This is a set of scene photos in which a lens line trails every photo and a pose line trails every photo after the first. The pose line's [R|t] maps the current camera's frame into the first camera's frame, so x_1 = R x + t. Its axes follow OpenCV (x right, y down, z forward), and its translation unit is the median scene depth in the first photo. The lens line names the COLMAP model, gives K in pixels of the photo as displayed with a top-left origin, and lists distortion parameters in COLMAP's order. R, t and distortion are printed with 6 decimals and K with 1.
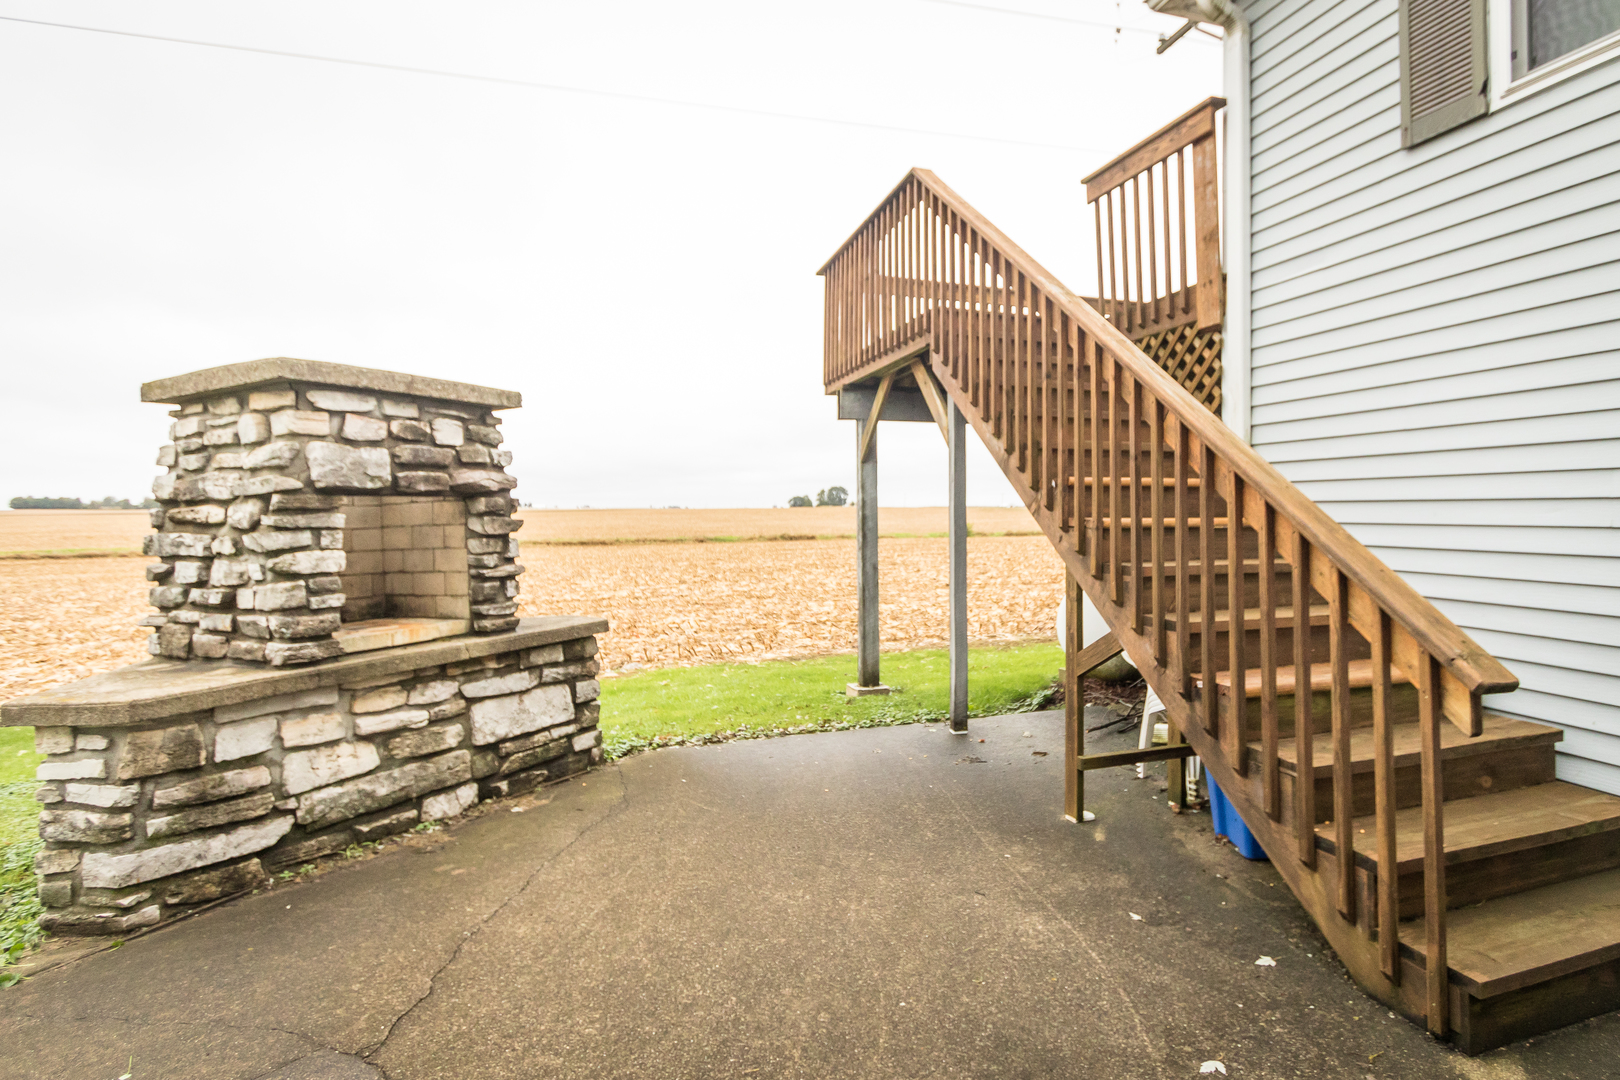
lens RADIAL K [[810.9, 0, 807.2], [0, 810.9, 479.1], [0, 0, 1]] dist [-0.000386, -0.000507]
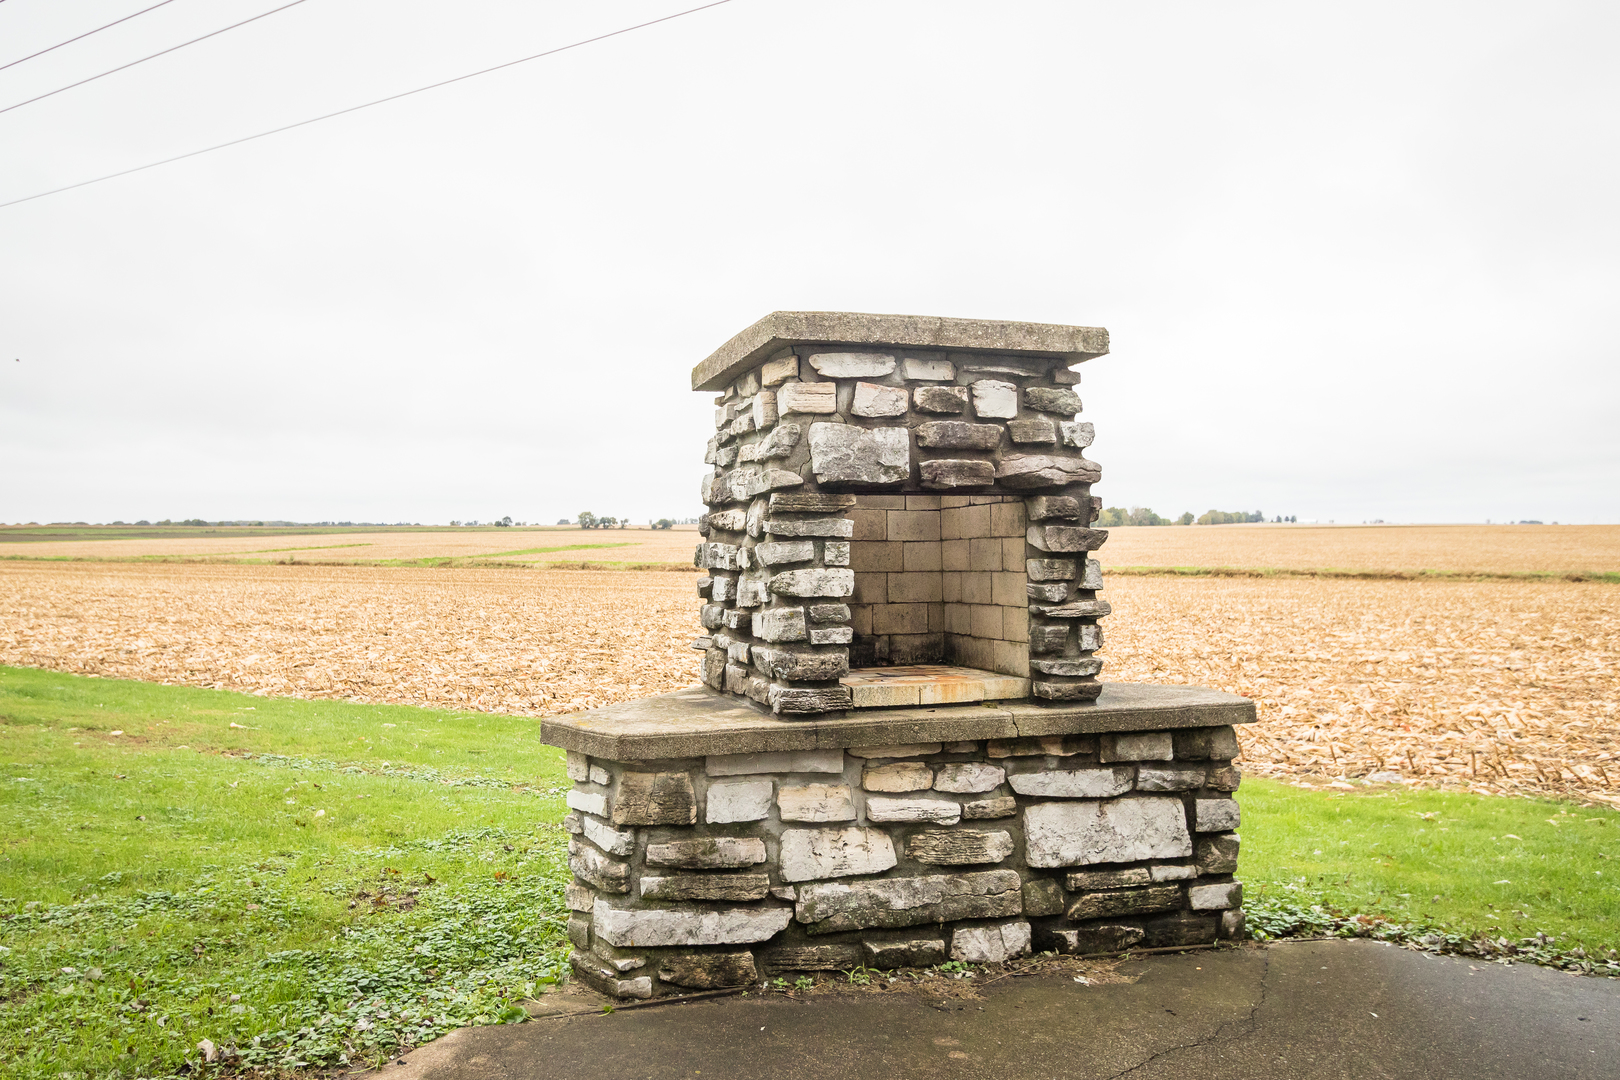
lens RADIAL K [[1086.8, 0, 809.7], [0, 1086.8, 551.9], [0, 0, 1]] dist [0.004479, -0.003845]
pose [[0.722364, 0.021888, -0.691166, 0.075937], [0.020178, 0.998406, 0.052706, 0.018918], [0.691218, -0.052019, 0.720771, 0.249984]]
